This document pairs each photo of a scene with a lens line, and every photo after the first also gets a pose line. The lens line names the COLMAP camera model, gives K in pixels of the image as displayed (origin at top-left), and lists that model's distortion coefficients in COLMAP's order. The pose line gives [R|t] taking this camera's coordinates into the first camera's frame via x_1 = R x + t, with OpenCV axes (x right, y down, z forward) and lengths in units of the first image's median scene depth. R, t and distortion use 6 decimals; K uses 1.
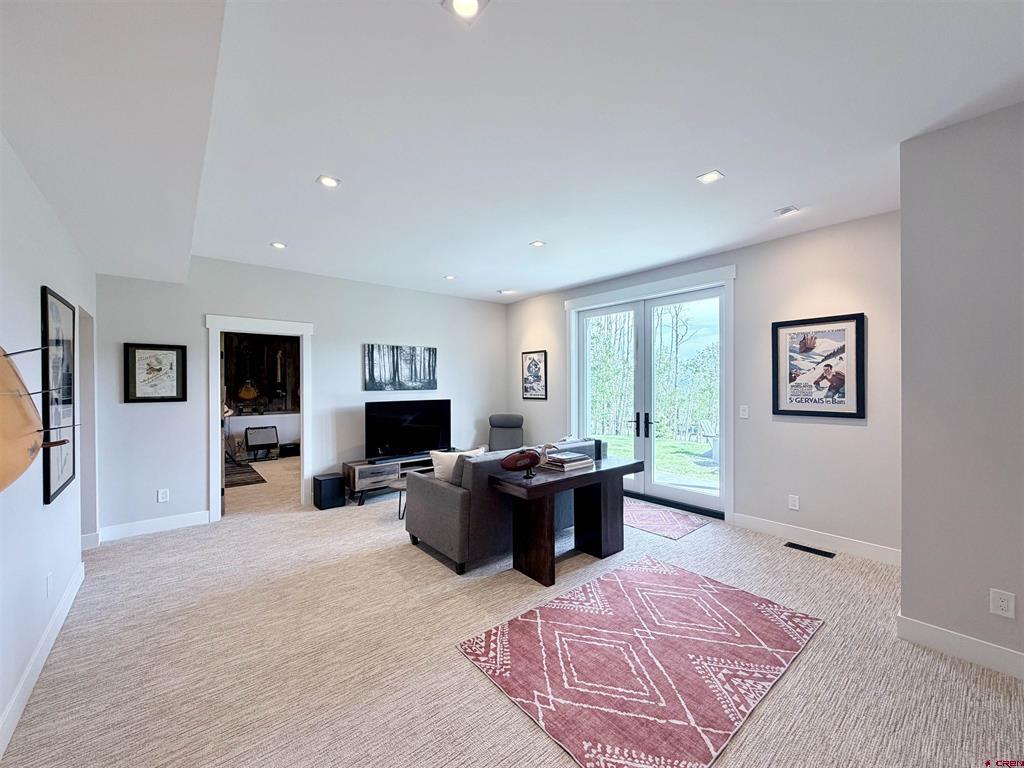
lens RADIAL K [[407.6, 0, 507.5], [0, 407.6, 383.5], [0, 0, 1]] dist [-0.000196, 0.000425]
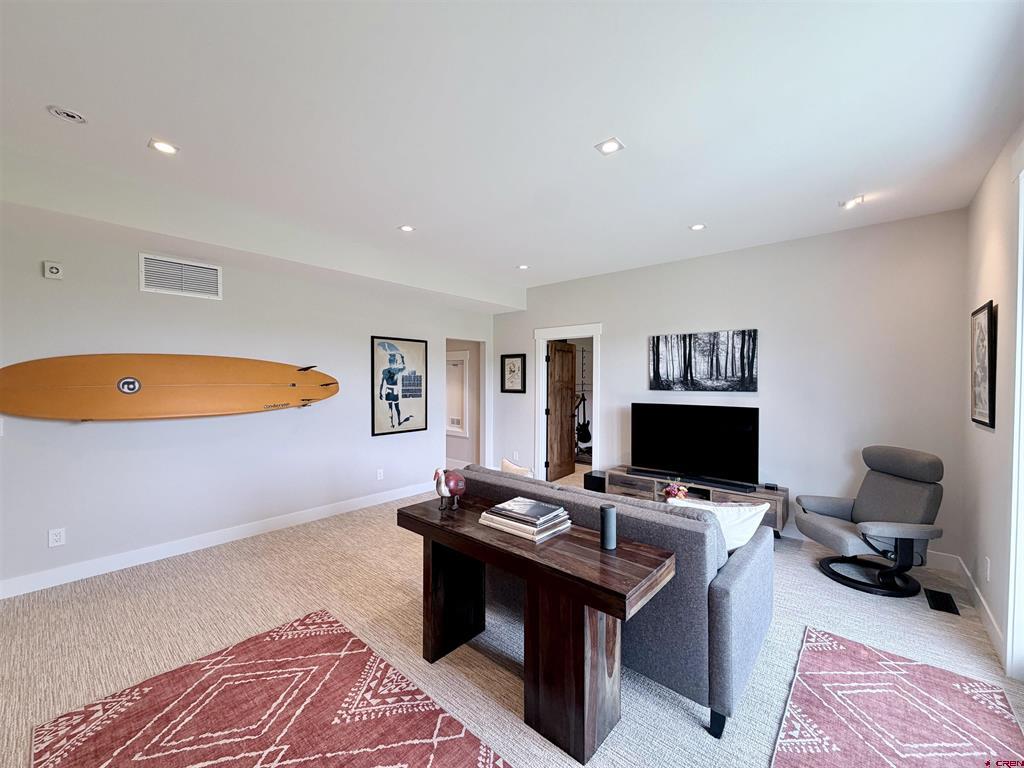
lens RADIAL K [[407.6, 0, 509.7], [0, 407.6, 380.9], [0, 0, 1]] dist [-0.000196, 0.000425]
pose [[0.164826, 0.008504, -0.986286, 0.460198], [-0.003984, 0.999960, 0.007956, -0.007827], [0.986315, 0.002618, 0.164853, 0.553806]]
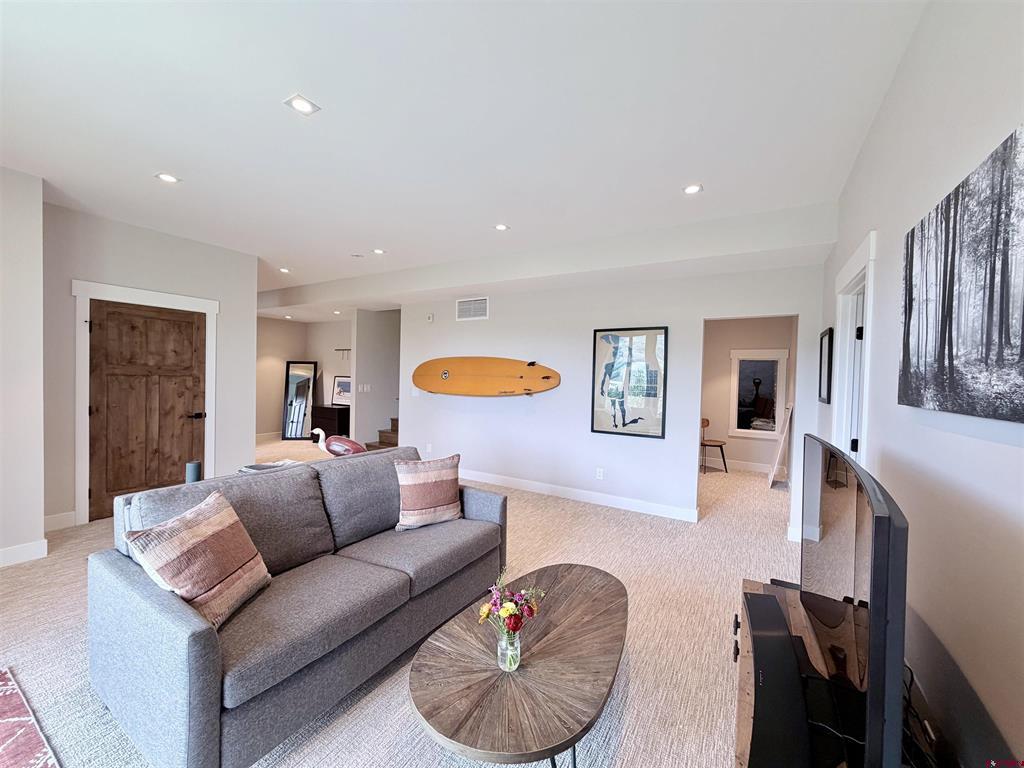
lens RADIAL K [[407.6, 0, 510.7], [0, 407.6, 383.6], [0, 0, 1]] dist [-0.000196, 0.000425]
pose [[-0.943260, -0.012129, -0.331833, -0.006381], [-0.020263, 0.999573, 0.021063, 0.002557], [0.331436, 0.026592, -0.943103, 1.162591]]
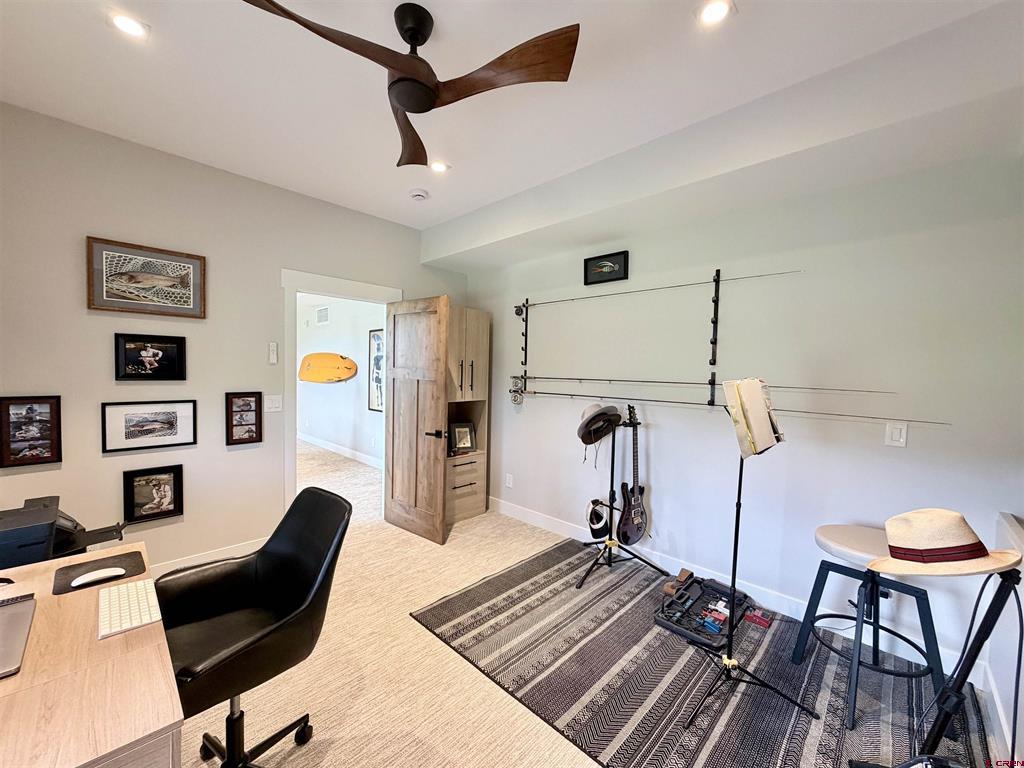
lens RADIAL K [[407.6, 0, 512.0], [0, 407.6, 386.5], [0, 0, 1]] dist [-0.000196, 0.000425]
pose [[-0.992715, -0.009495, -0.120113, -0.713575], [-0.015202, 0.998794, 0.046686, -0.001855], [0.119525, 0.048172, -0.991662, 1.567935]]
